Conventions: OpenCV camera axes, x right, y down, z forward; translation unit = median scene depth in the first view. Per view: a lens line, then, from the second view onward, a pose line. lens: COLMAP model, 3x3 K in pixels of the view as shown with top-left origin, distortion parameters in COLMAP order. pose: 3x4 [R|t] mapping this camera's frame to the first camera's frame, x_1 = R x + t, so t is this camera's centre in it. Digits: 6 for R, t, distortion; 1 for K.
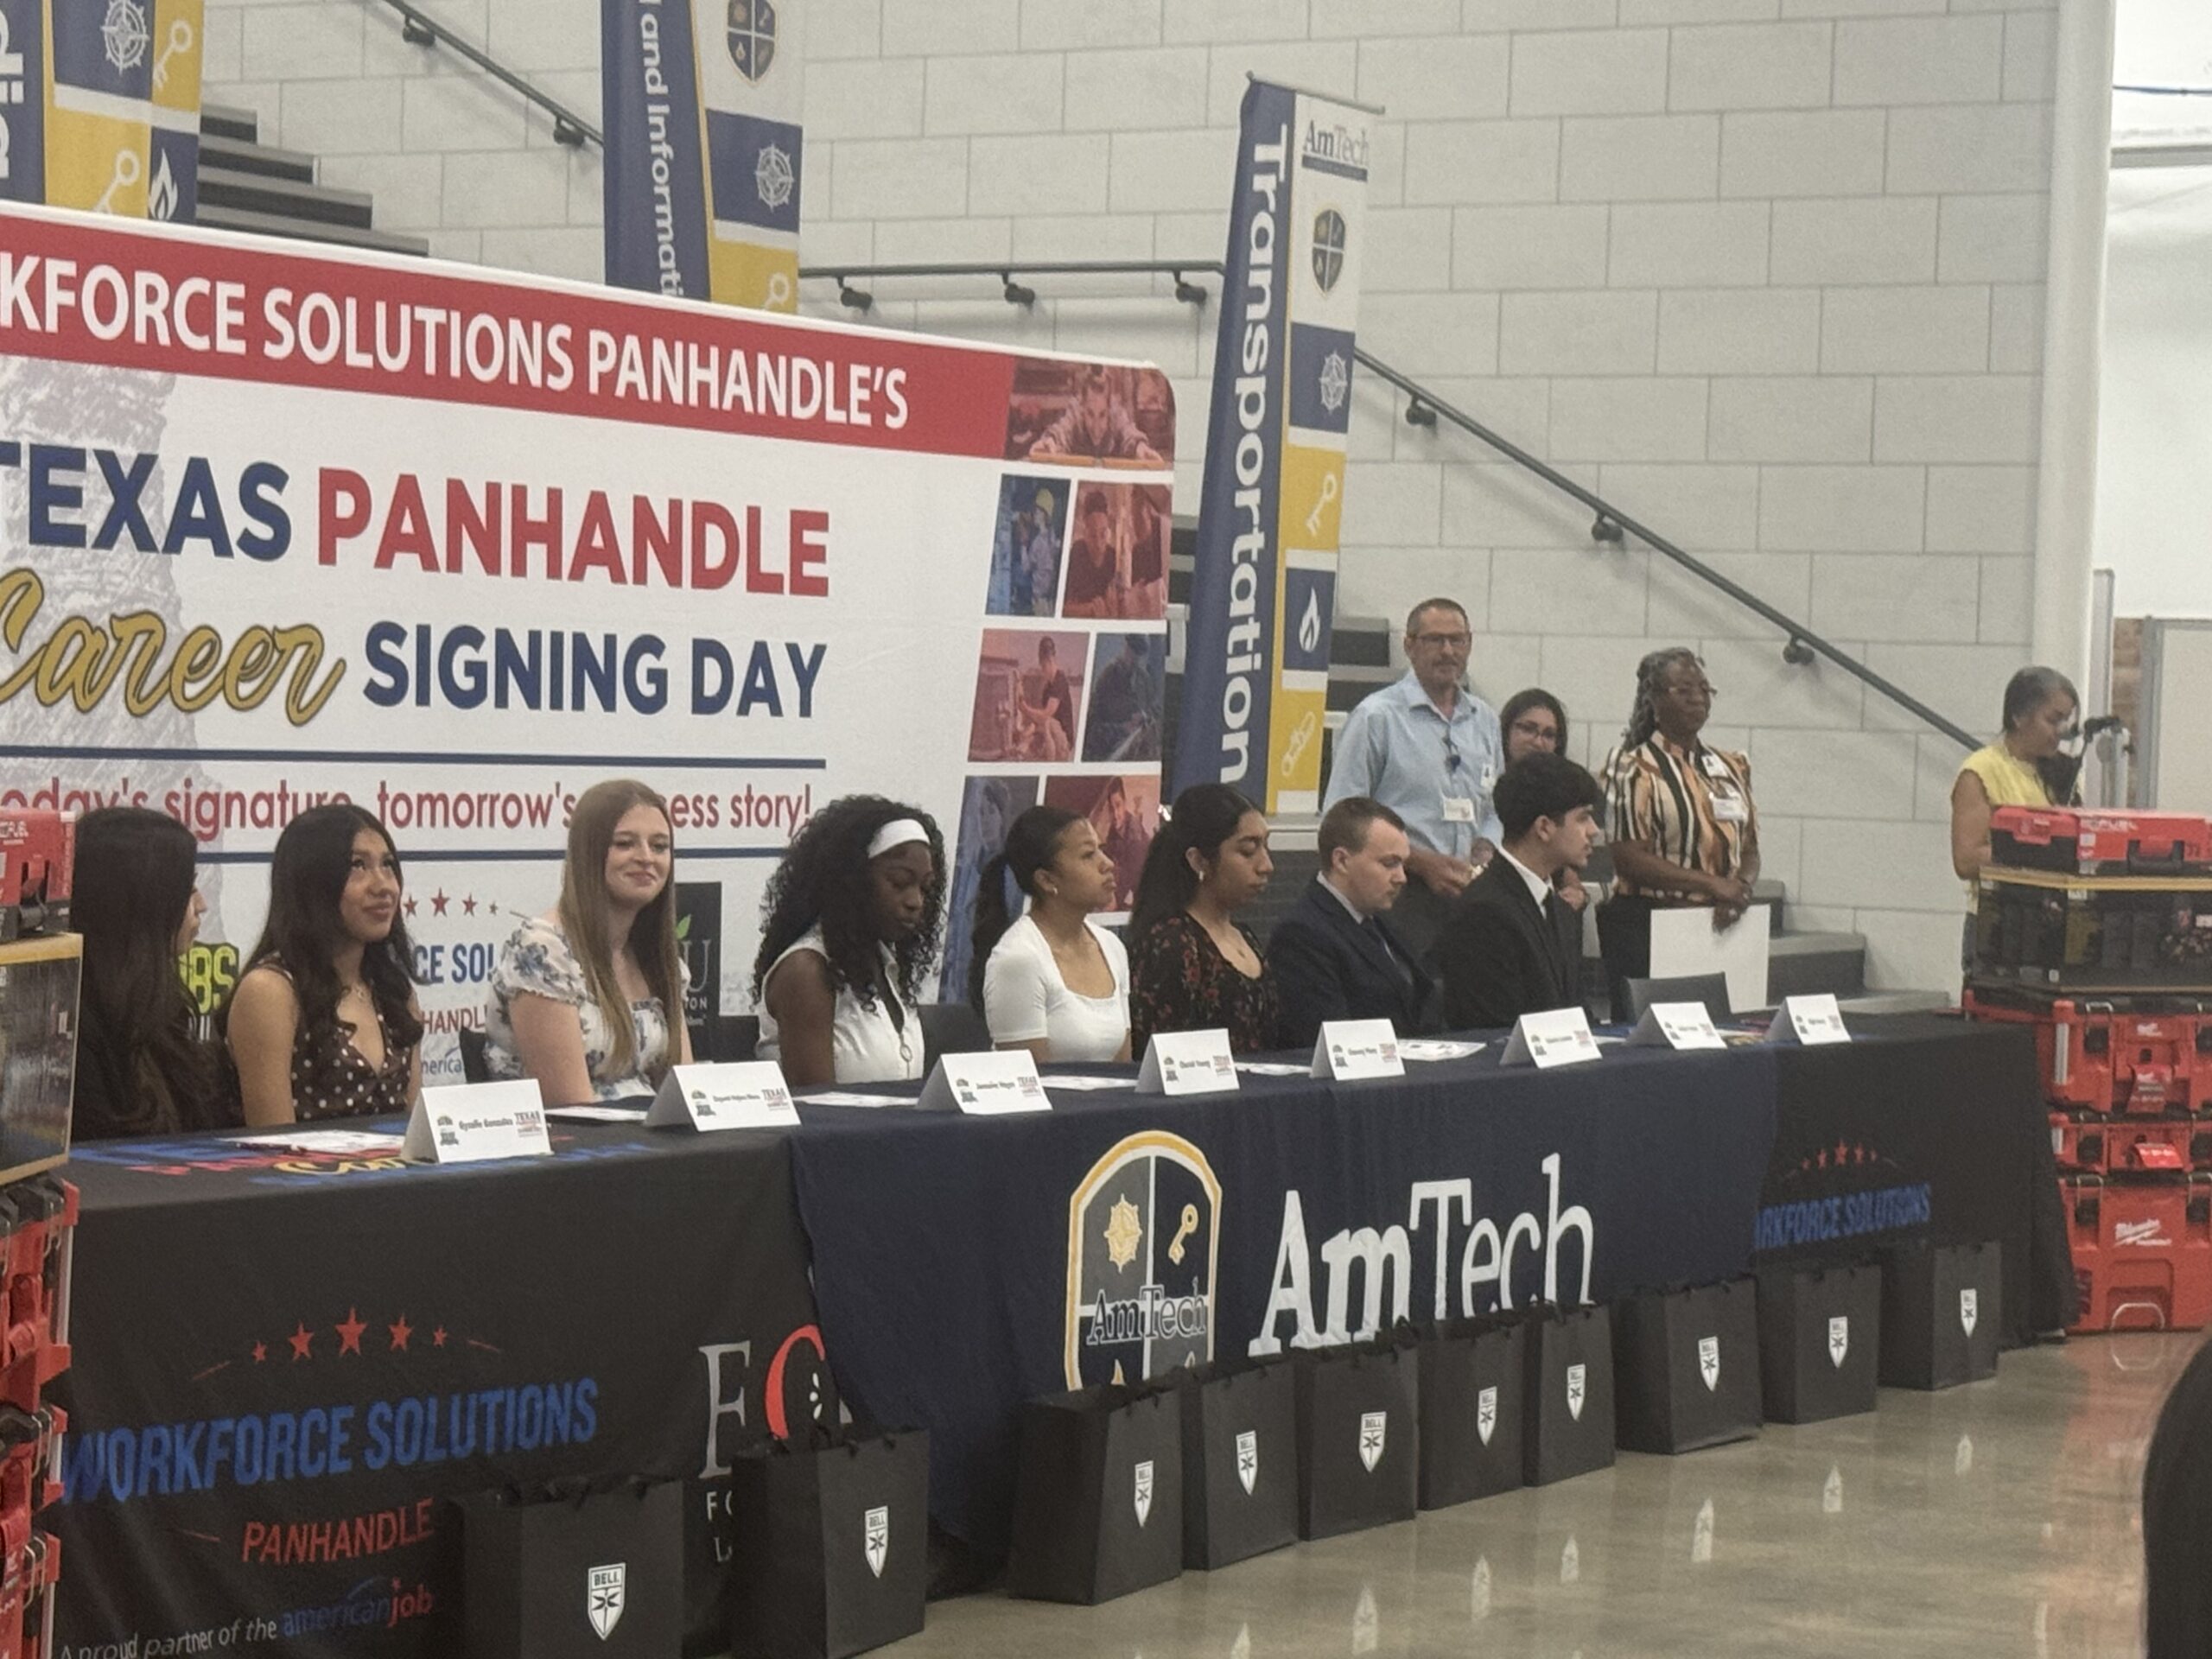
lens RADIAL K [[5592.8, 0, 1046.4], [0, 5592.8, 842.7], [0, 0, 1]] dist [0.110505, 0.000000]
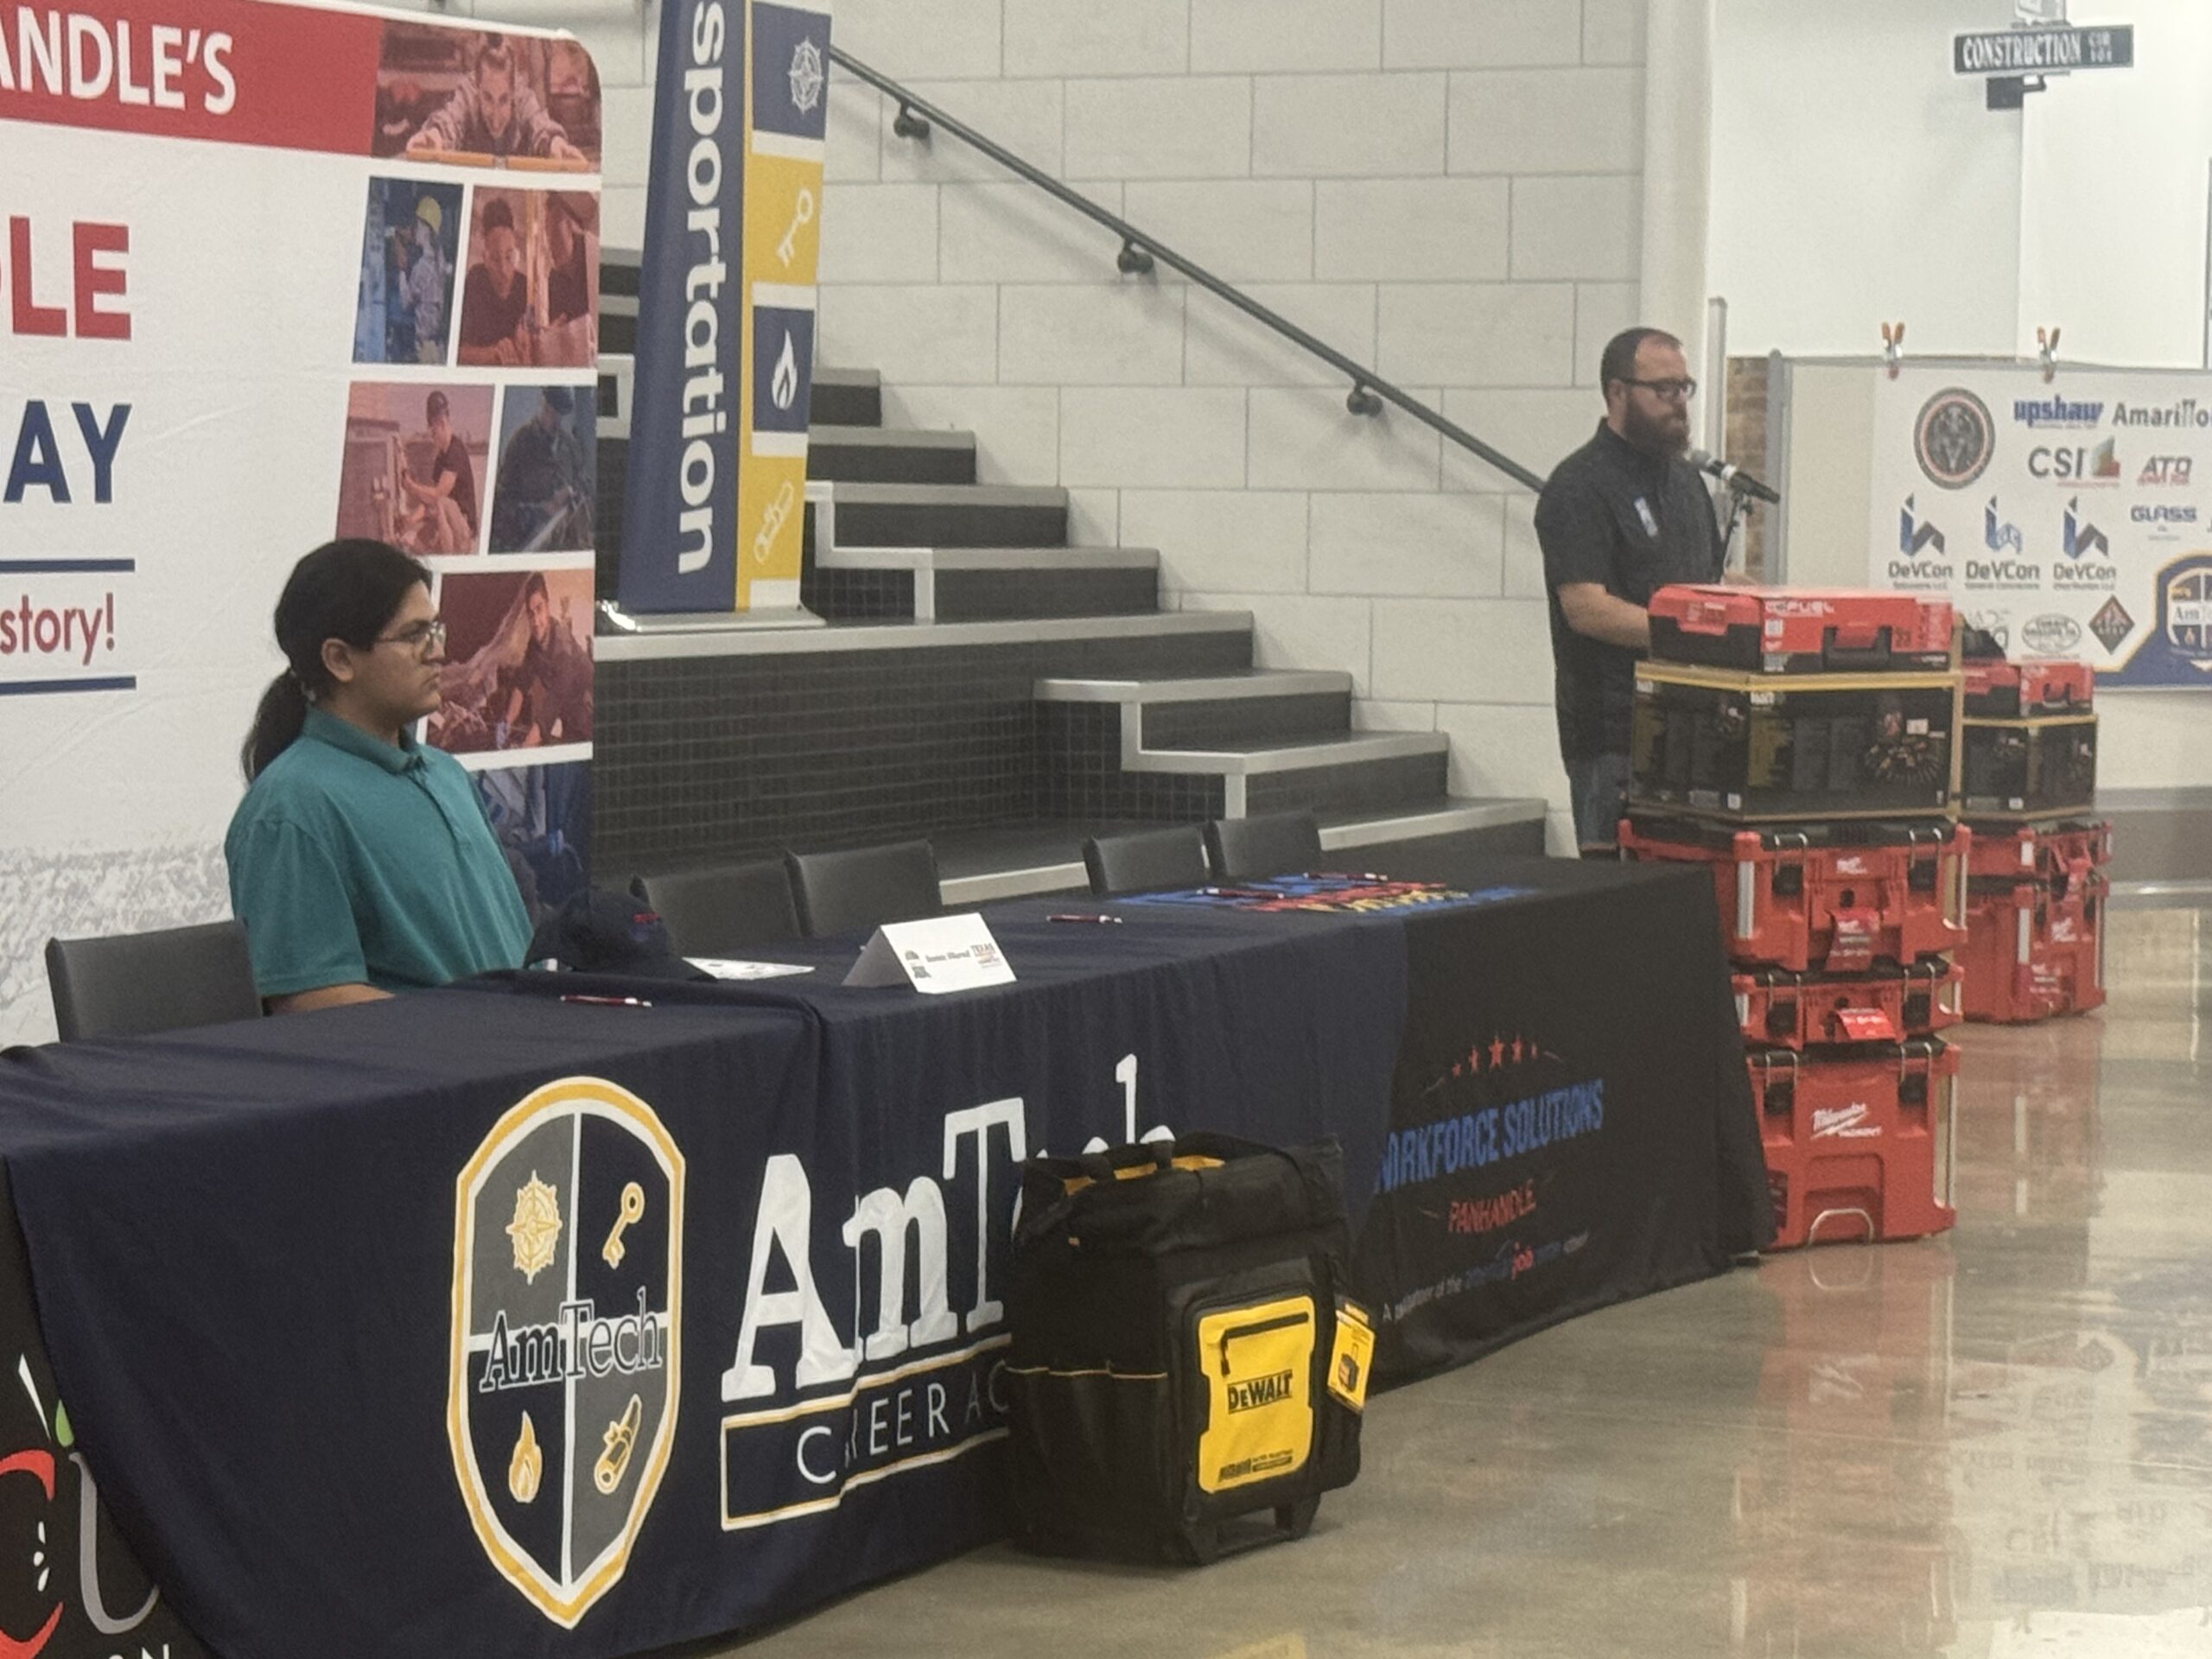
lens RADIAL K [[5685.3, 0, 1096.9], [0, 5685.3, 828.3], [0, 0, 1]] dist [0.138453, 0.000000]
pose [[0.994830, -0.024744, 0.098490, 0.011860], [0.021009, 0.999027, 0.038779, -0.005598], [-0.099354, -0.036510, 0.994382, 0.219856]]
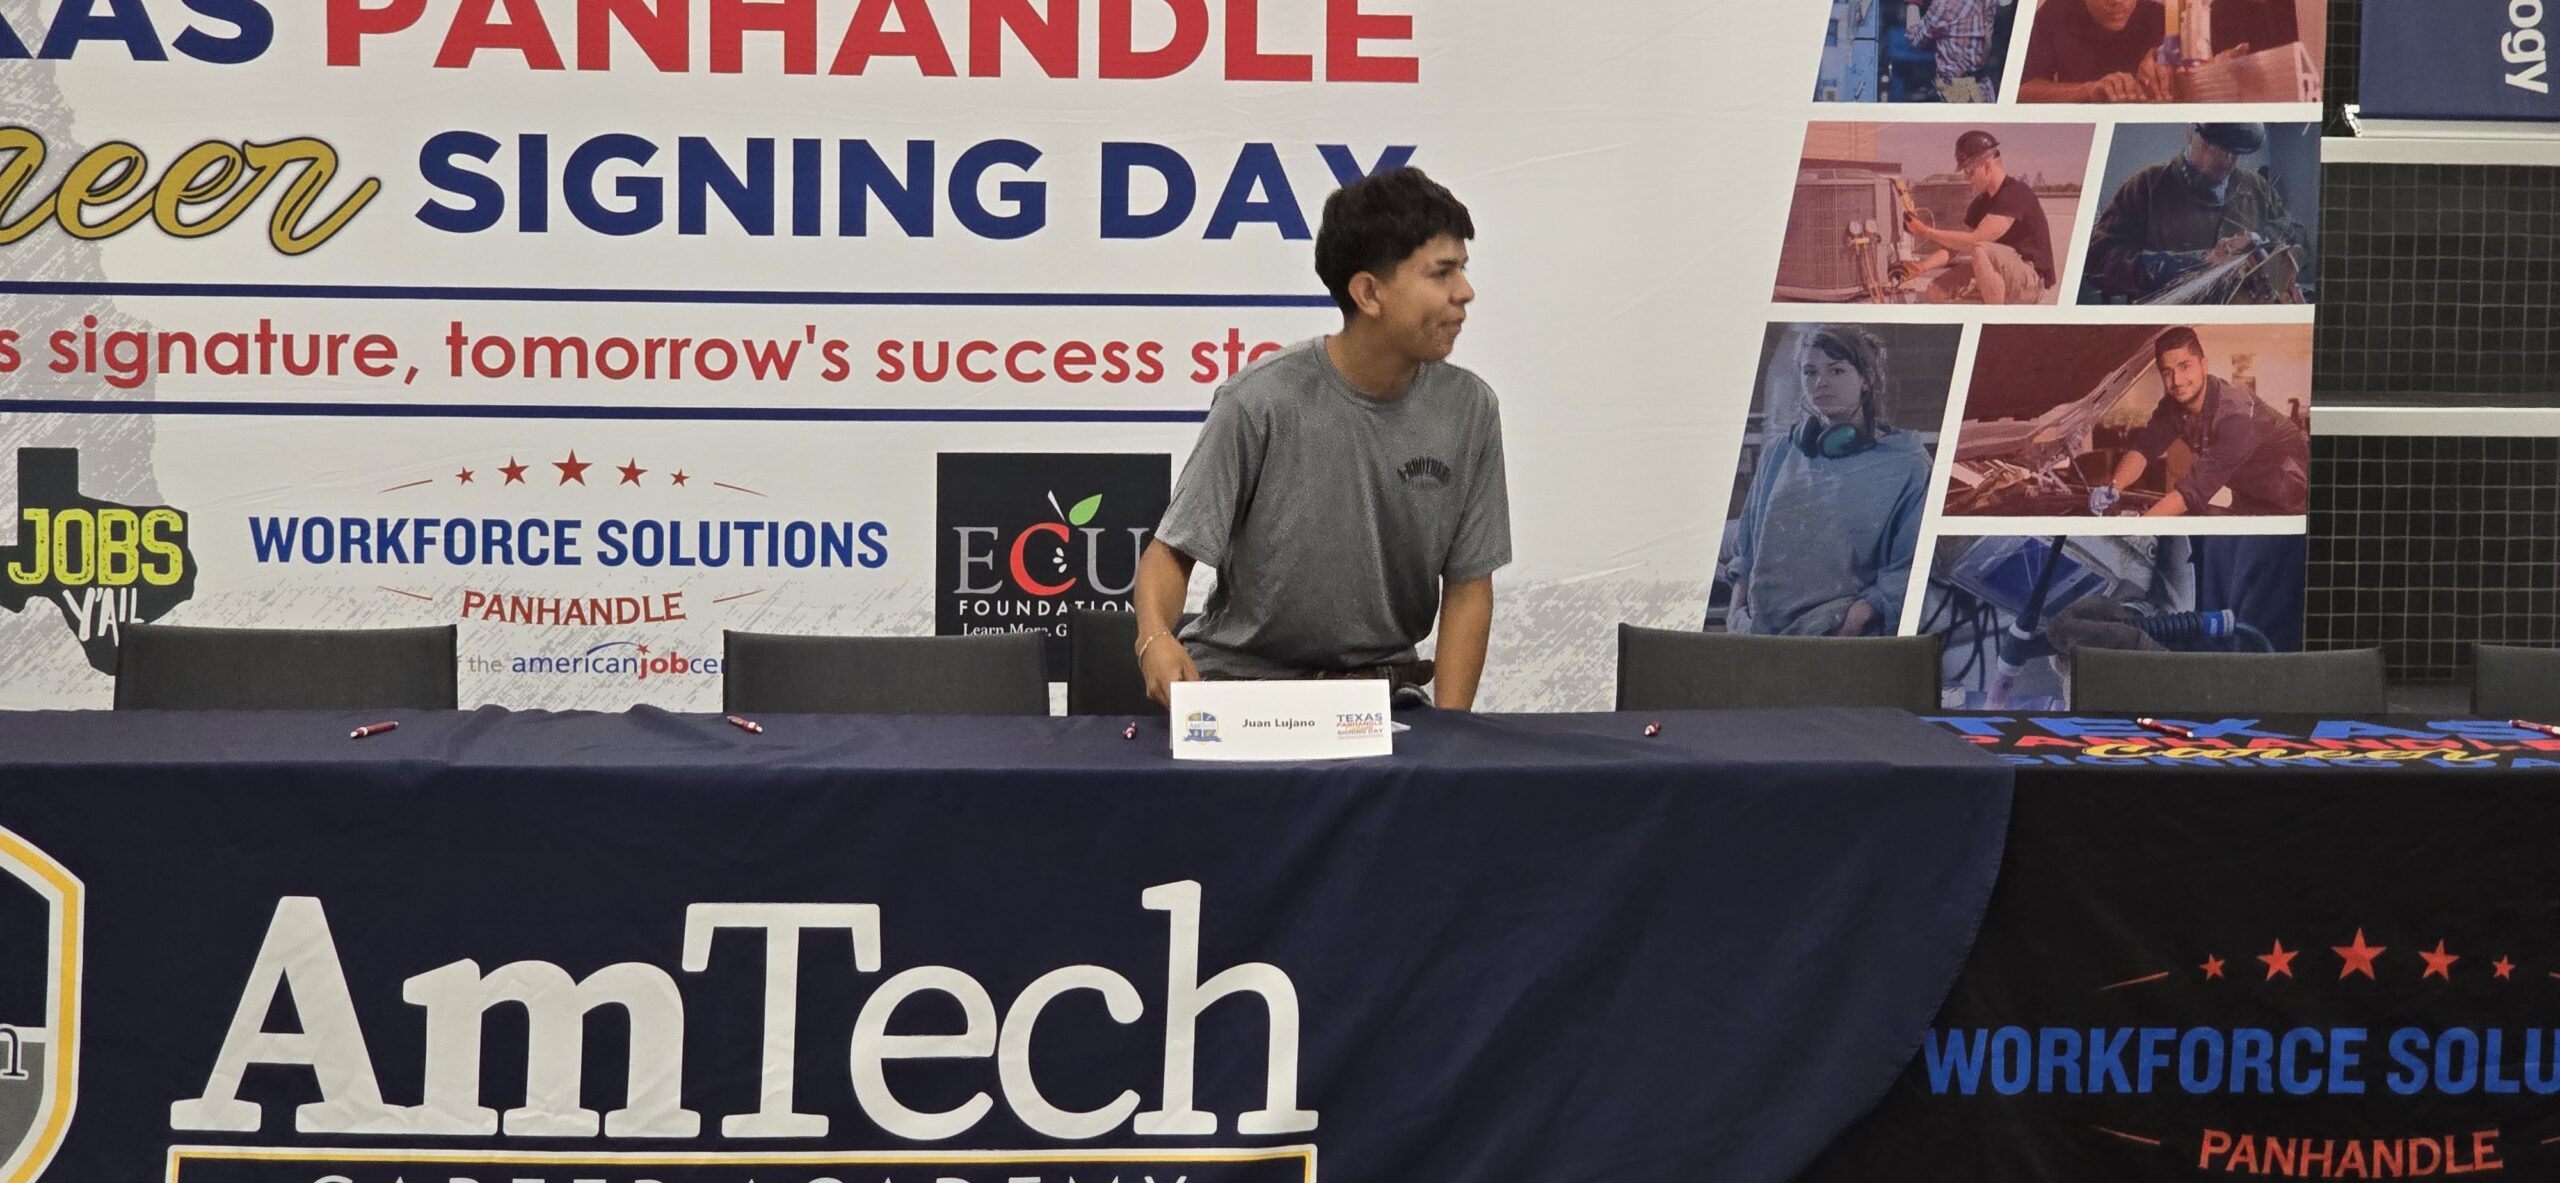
lens RADIAL K [[4637.3, 0, 1291.0], [0, 4637.3, 603.7], [0, 0, 1]] dist [0.004644, 0.000000]
pose [[0.592072, 0.039936, -0.804895, 0.442052], [-0.013695, 0.999126, 0.039499, 0.001830], [0.805768, -0.012363, 0.592102, 0.587042]]
